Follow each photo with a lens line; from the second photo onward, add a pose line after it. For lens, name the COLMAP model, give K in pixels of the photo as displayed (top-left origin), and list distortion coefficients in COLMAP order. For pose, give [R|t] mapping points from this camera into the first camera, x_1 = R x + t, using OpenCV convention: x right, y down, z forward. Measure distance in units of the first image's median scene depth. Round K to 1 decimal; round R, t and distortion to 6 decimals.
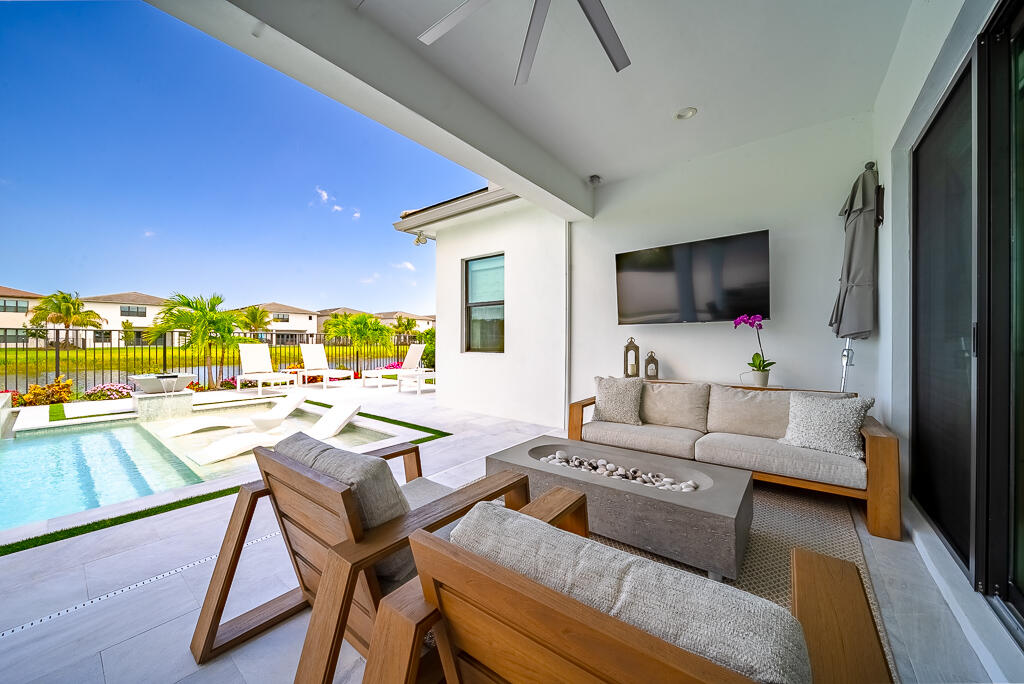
lens RADIAL K [[363.8, 0, 504.6], [0, 363.8, 340.3], [0, 0, 1]] dist [-0.005141, -0.000951]
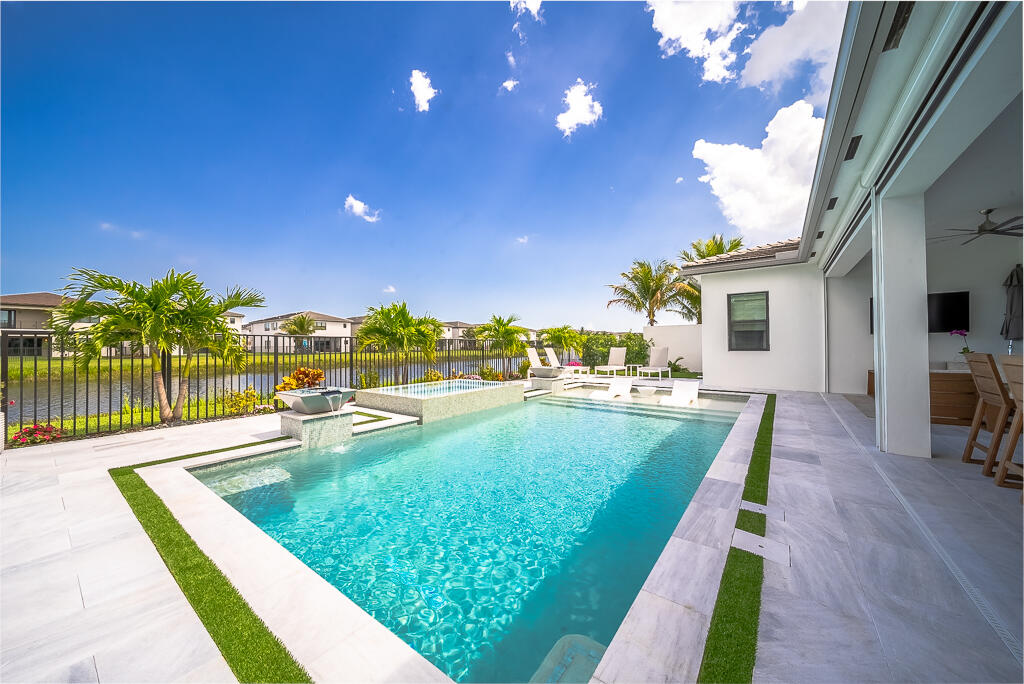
lens RADIAL K [[363.8, 0, 507.1], [0, 363.8, 343.2], [0, 0, 1]] dist [-0.005141, -0.000951]
pose [[0.999597, -0.009096, 0.026873, -1.584373], [0.009275, 0.999936, -0.006543, -0.001499], [-0.026812, 0.006789, 0.999617, -0.819990]]
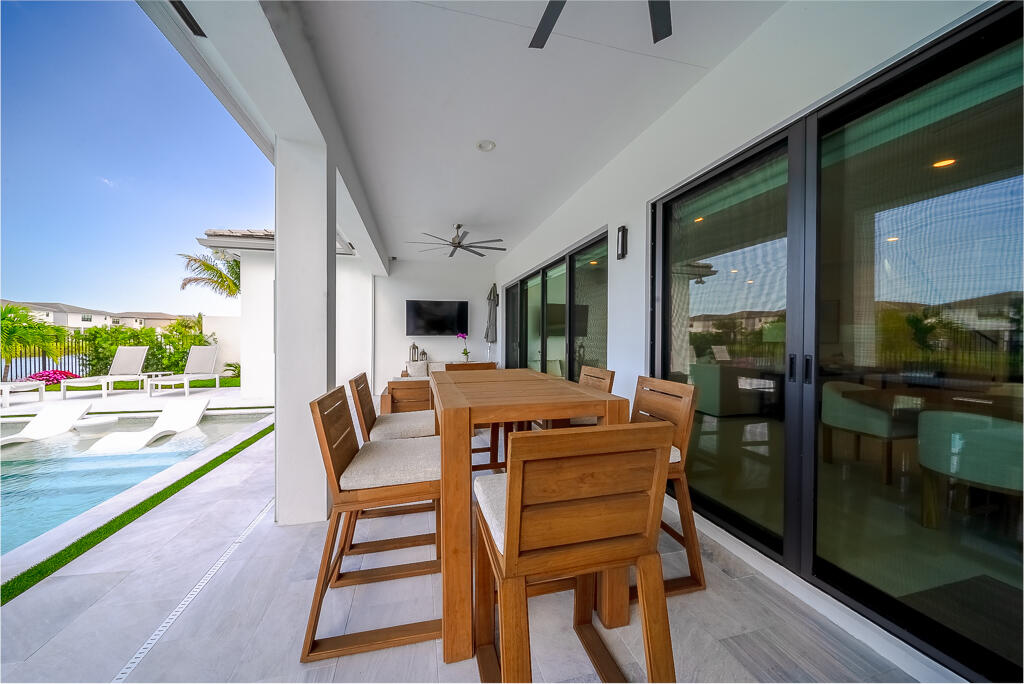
lens RADIAL K [[363.8, 0, 512.9], [0, 363.8, 342.6], [0, 0, 1]] dist [-0.005141, -0.000951]
pose [[0.596531, -0.013517, 0.802476, -0.883509], [-0.005229, 0.999771, 0.020727, -0.047097], [-0.802573, -0.016561, 0.596324, -0.616954]]
